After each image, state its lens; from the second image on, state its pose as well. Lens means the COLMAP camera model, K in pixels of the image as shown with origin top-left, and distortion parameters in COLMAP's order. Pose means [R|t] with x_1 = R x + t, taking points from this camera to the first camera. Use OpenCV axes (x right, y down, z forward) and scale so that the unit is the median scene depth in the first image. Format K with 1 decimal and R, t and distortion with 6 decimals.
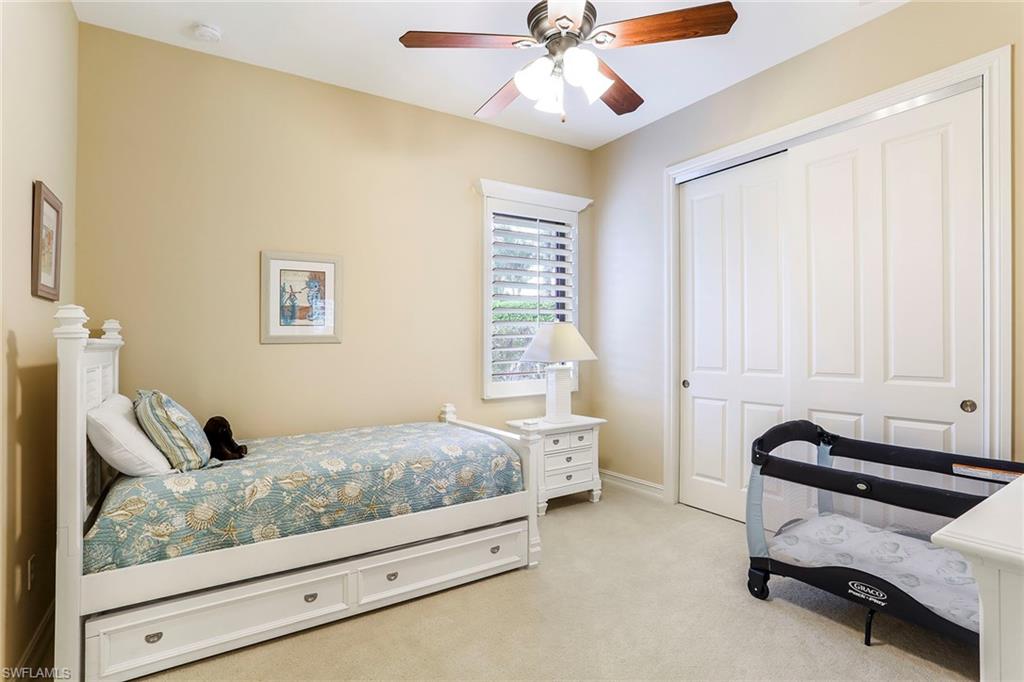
lens RADIAL K [[497.0, 0, 513.0], [0, 497.0, 341.8], [0, 0, 1]] dist [-0.063459, 0.023602]
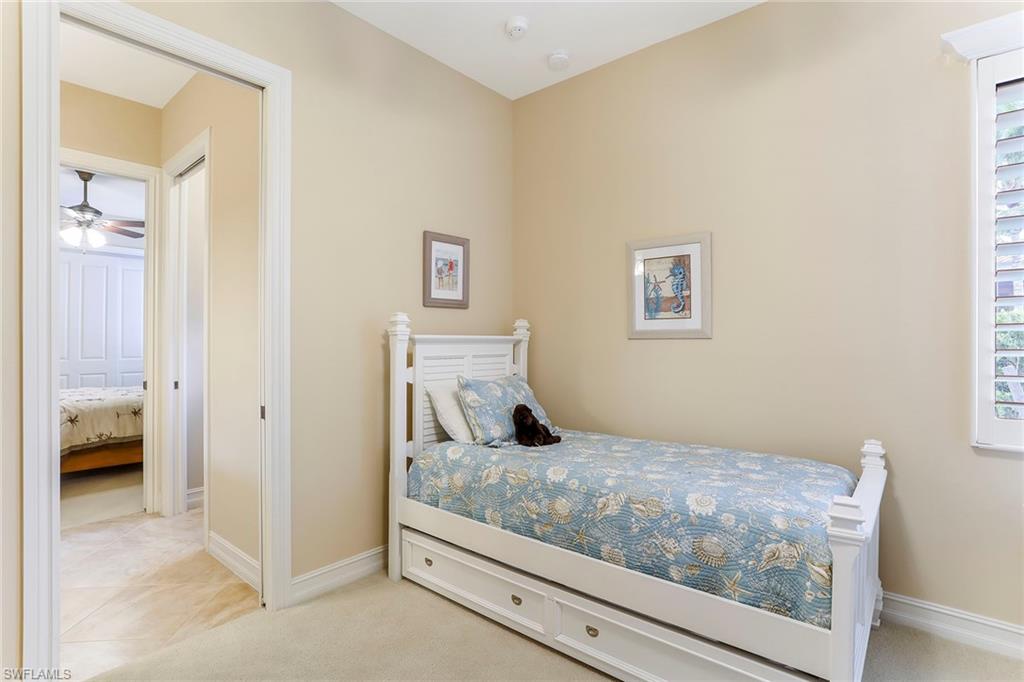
lens RADIAL K [[497.0, 0, 513.1], [0, 497.0, 335.5], [0, 0, 1]] dist [-0.063459, 0.023602]
pose [[0.304515, 0.001534, -0.952506, 0.434843], [0.000653, 0.999998, 0.001820, -0.005291], [0.952507, -0.001176, 0.304514, 0.586381]]
